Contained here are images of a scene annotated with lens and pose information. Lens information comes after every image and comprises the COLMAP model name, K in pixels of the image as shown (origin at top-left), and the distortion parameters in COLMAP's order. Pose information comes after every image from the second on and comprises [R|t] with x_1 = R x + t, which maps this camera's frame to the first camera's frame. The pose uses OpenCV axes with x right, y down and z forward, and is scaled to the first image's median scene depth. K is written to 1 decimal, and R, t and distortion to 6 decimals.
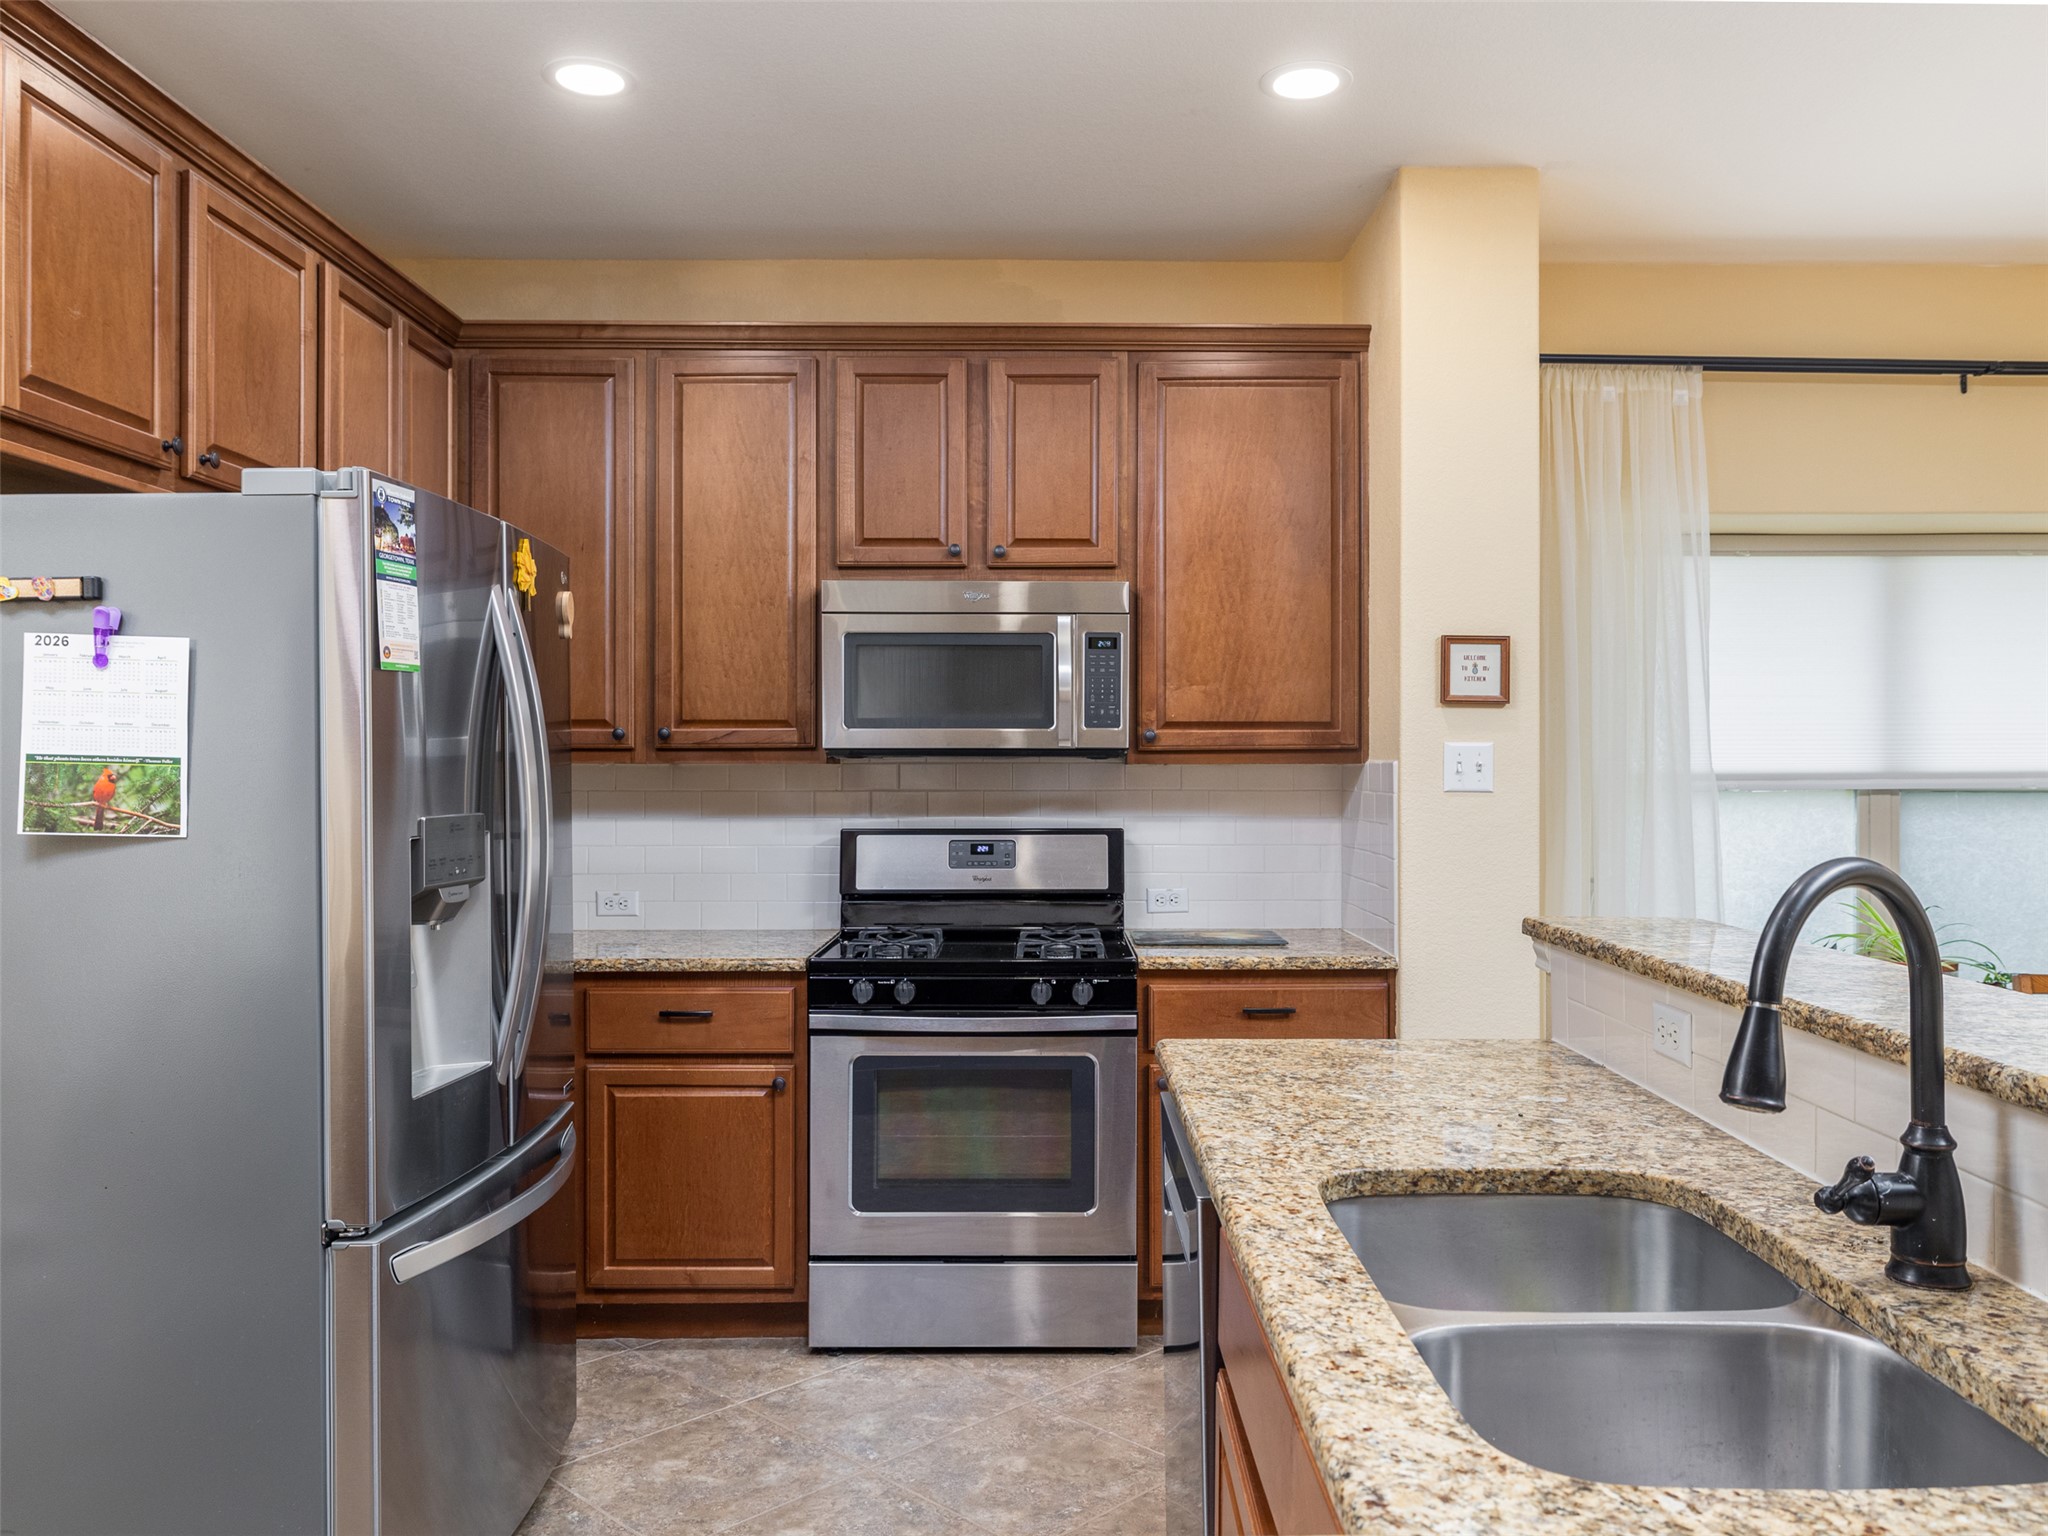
lens RADIAL K [[1528.6, 0, 1033.2], [0, 1528.6, 774.9], [0, 0, 1]] dist [-0.001037, 0.004607]
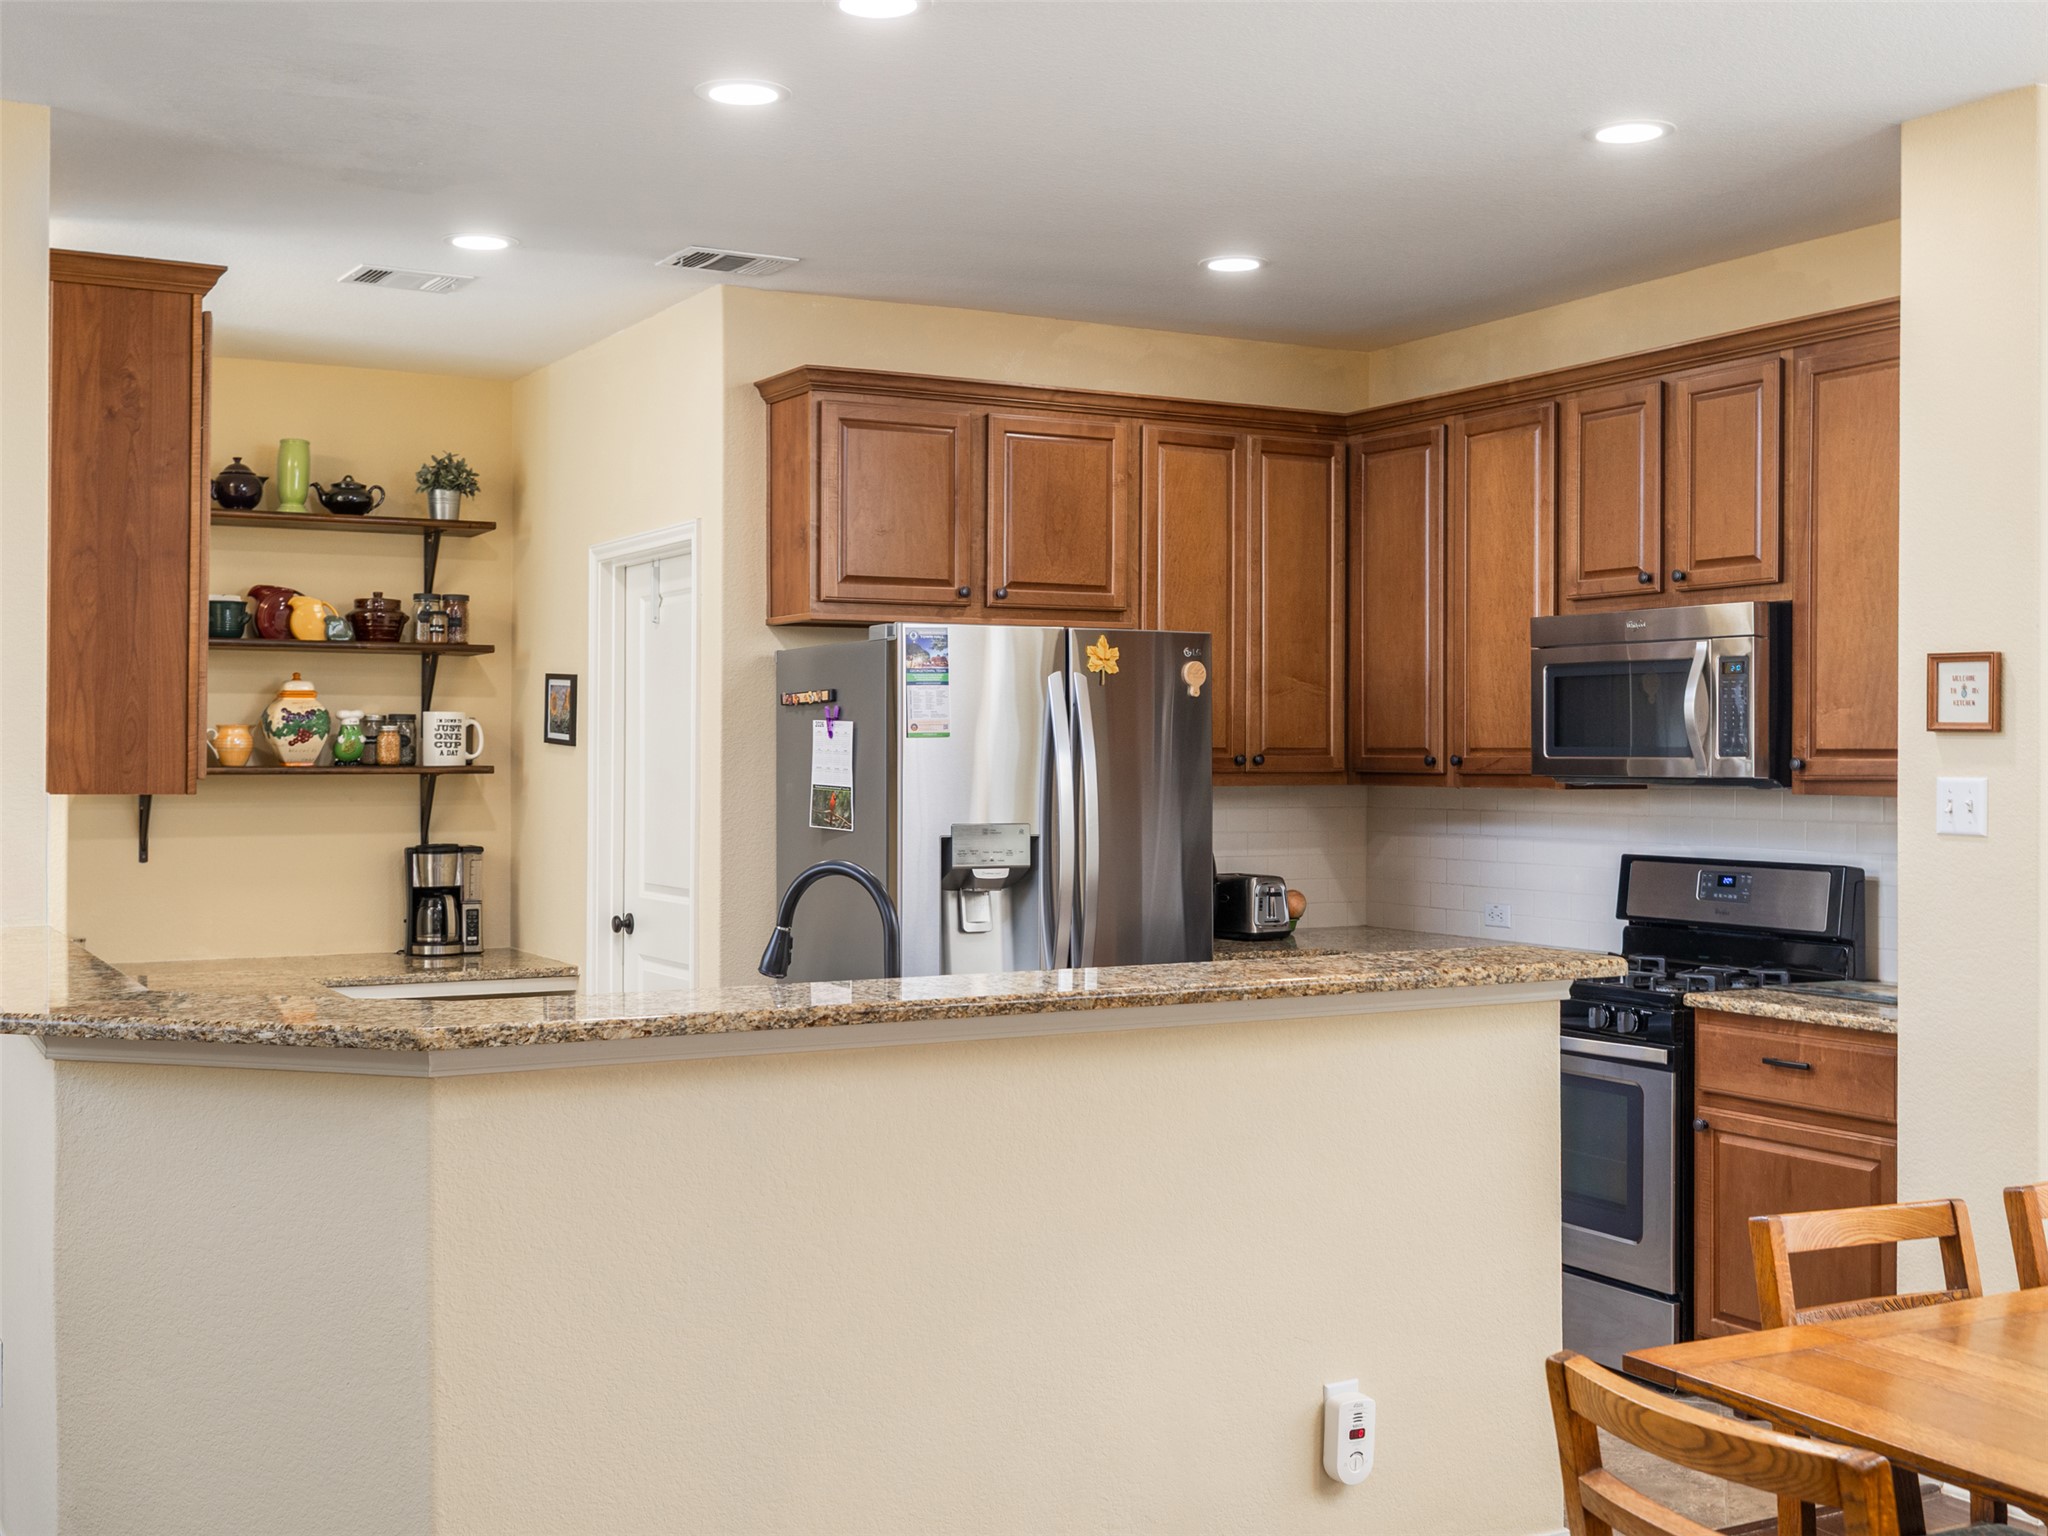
lens RADIAL K [[2229.8, 0, 1020.9], [0, 2229.8, 764.5], [0, 0, 1]] dist [0.007447, 0.000000]
pose [[0.479941, 0.004685, -0.877288, 1.129596], [-0.007895, 0.999968, 0.001021, -0.025661], [0.877265, 0.006436, 0.479963, -0.059377]]
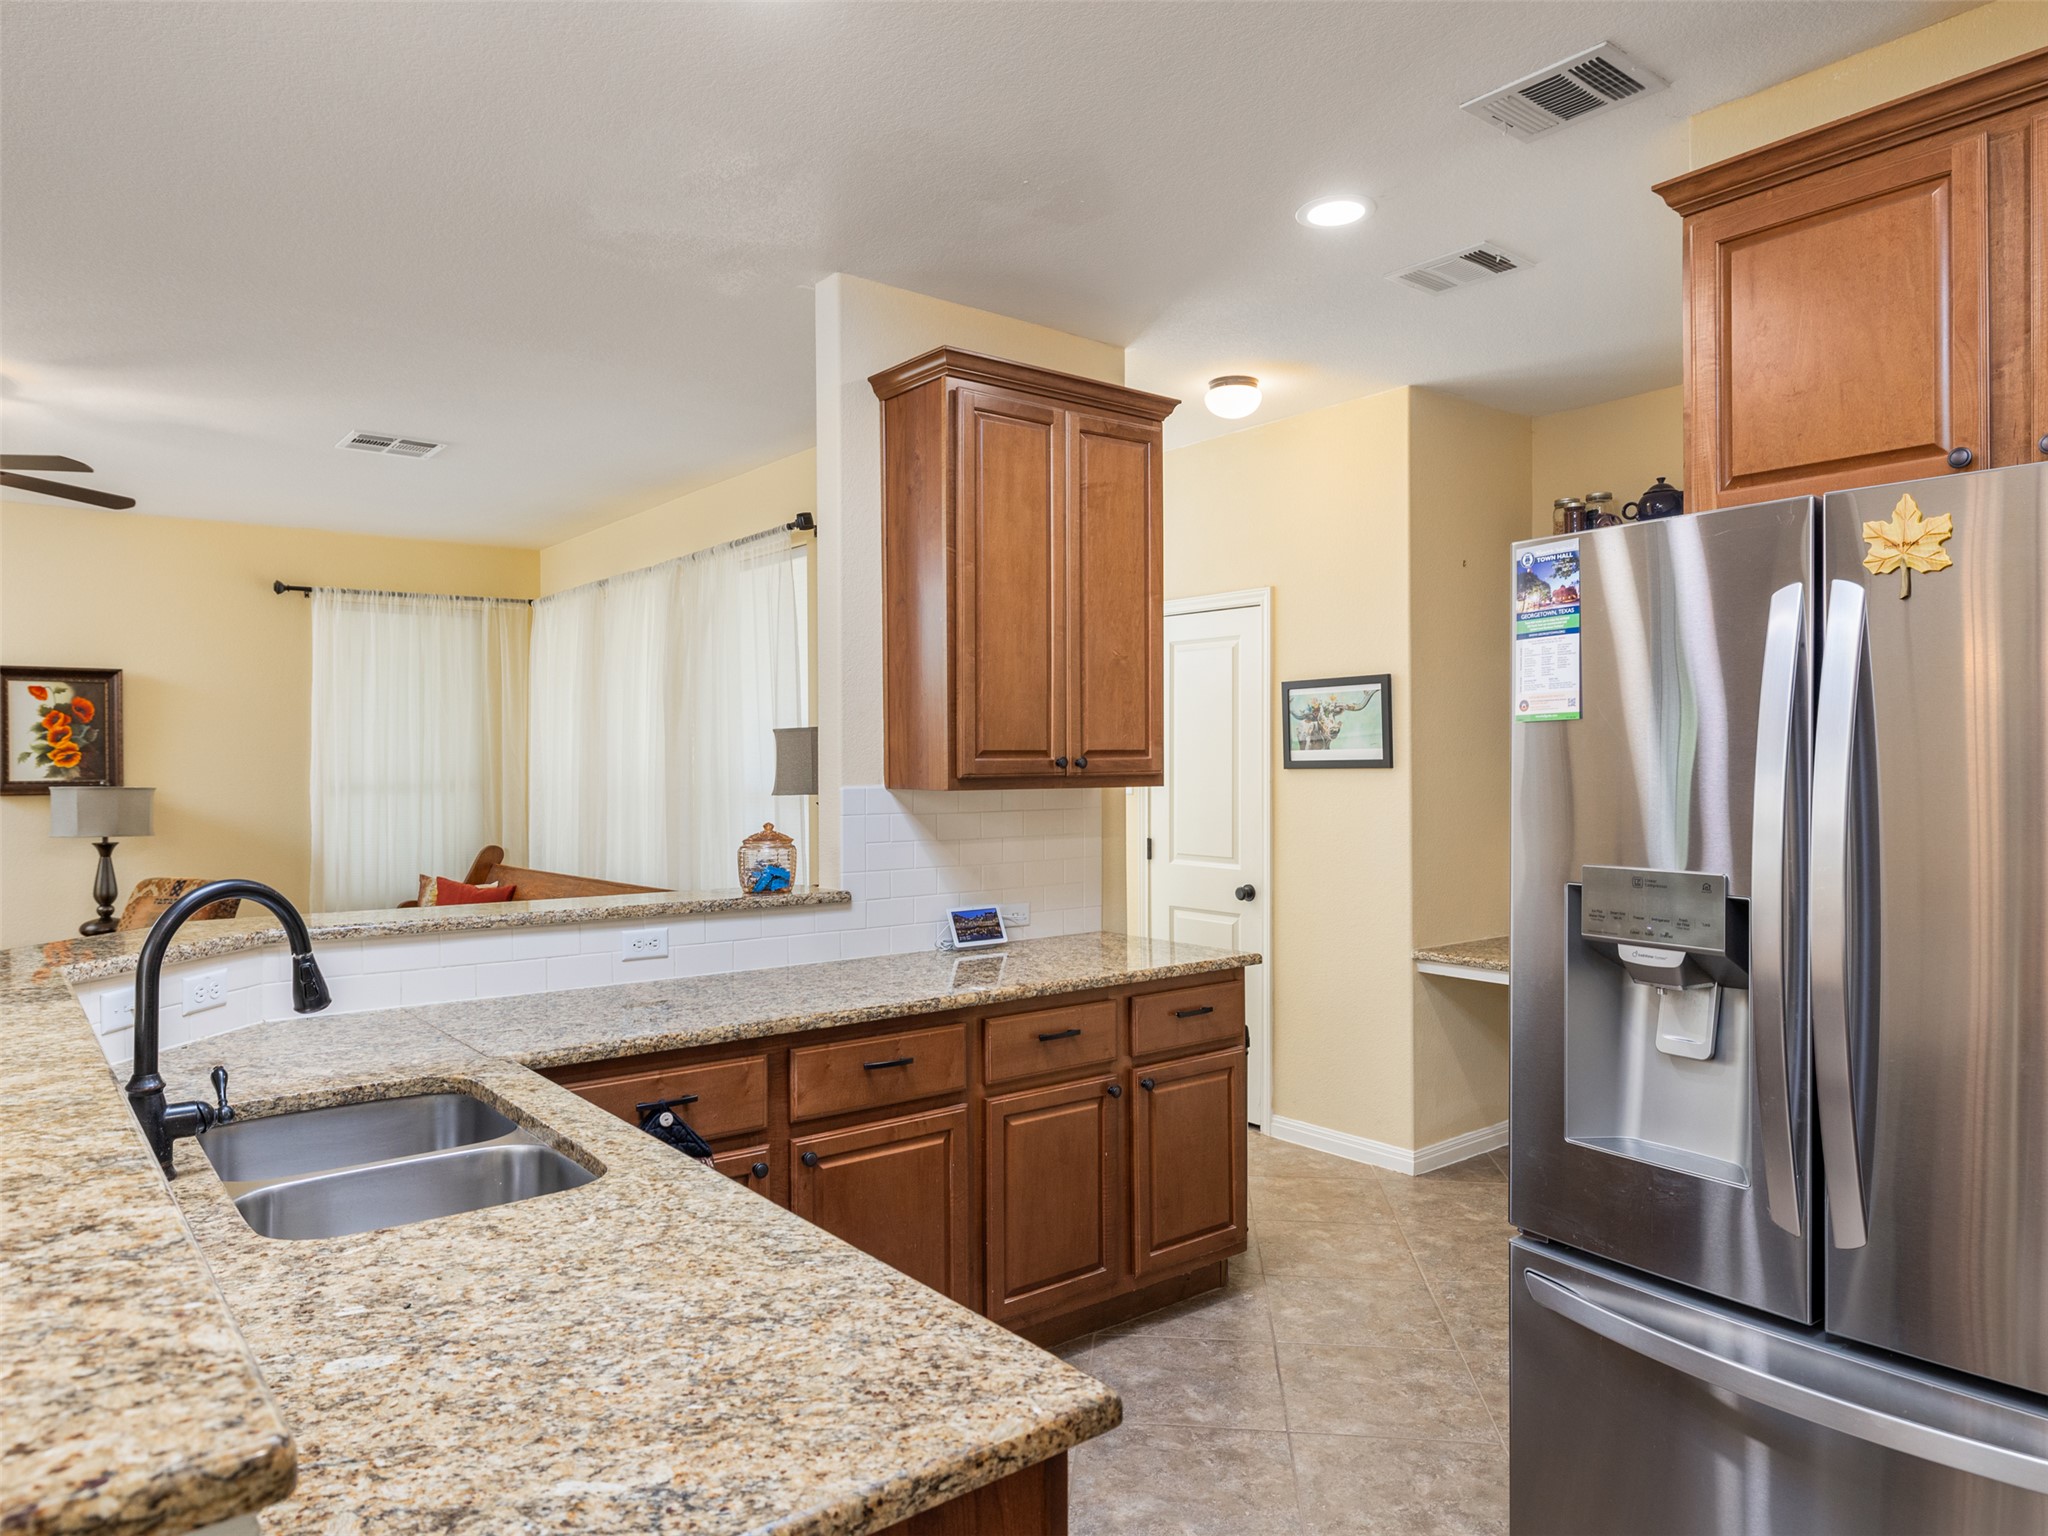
lens RADIAL K [[1330.4, 0, 1028.9], [0, 1330.4, 761.7], [0, 0, 1]] dist [0.007866, 0.000799]
pose [[-0.781171, 0.001282, -0.624315, 0.269489], [-0.001041, 0.999994, 0.003356, -0.026743], [0.624316, 0.003272, -0.781165, 0.936876]]
